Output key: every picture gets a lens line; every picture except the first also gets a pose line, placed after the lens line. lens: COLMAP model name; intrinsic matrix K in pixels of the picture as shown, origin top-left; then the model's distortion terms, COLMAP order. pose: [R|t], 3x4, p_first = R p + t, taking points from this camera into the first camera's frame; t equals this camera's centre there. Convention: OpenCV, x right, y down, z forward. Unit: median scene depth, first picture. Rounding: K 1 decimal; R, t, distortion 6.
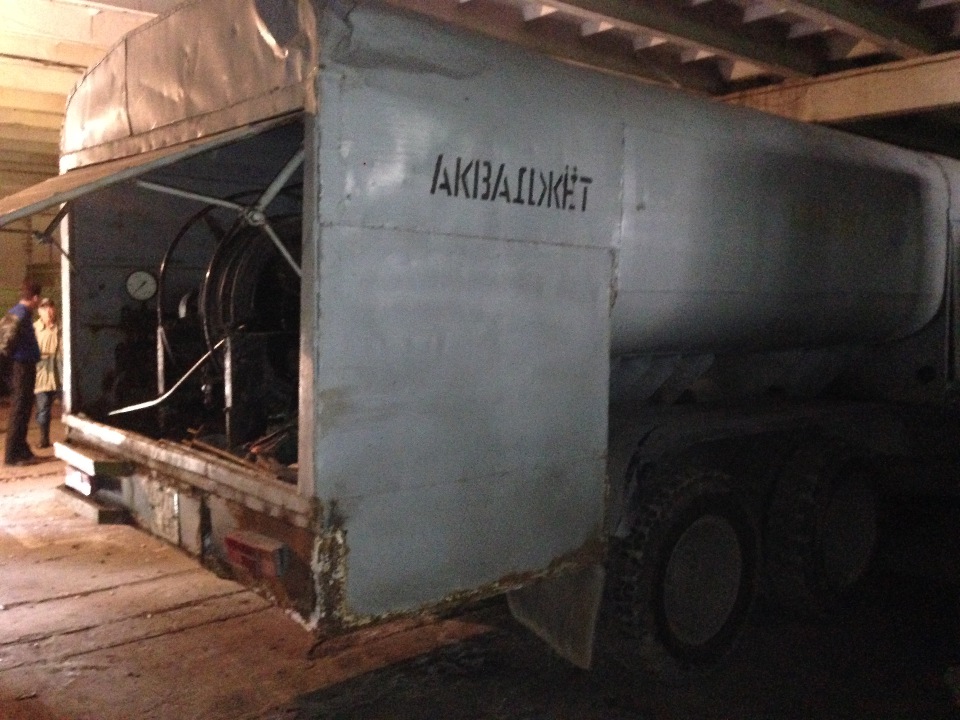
lens RADIAL K [[908.7, 0, 480.1], [0, 908.7, 360.7], [0, 0, 1]] dist [0.034402, 0.000000]
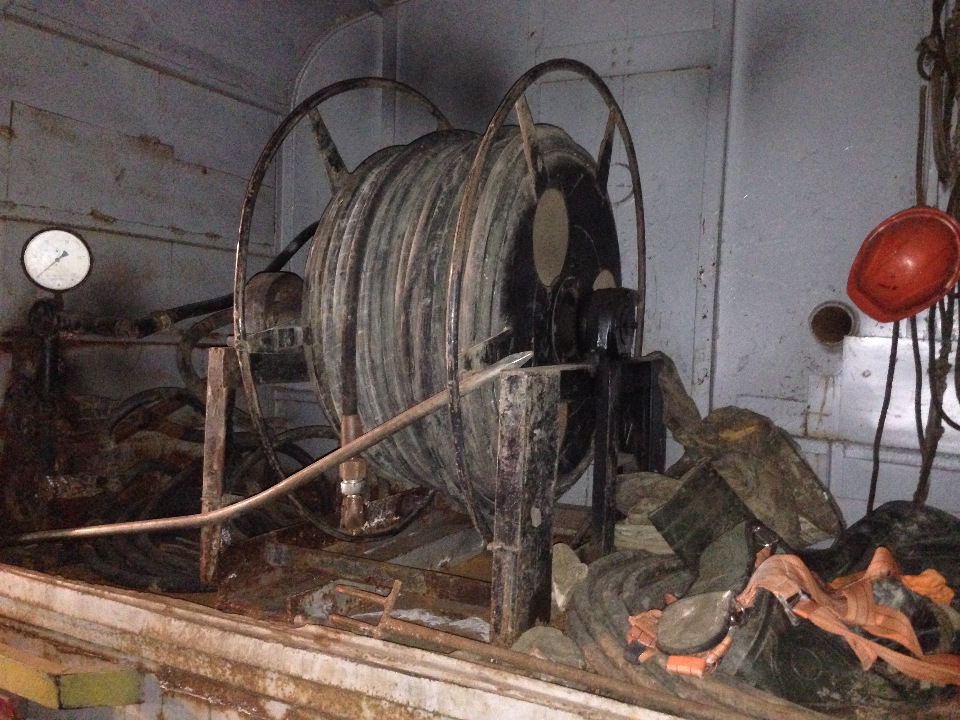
lens RADIAL K [[908.7, 0, 479.9], [0, 908.7, 359.1], [0, 0, 1]] dist [0.034402, 0.000000]
pose [[0.934215, 0.037628, 0.354719, -0.422232], [-0.020714, 0.998465, -0.051361, -0.011620], [-0.356107, 0.040635, 0.933561, 0.585994]]
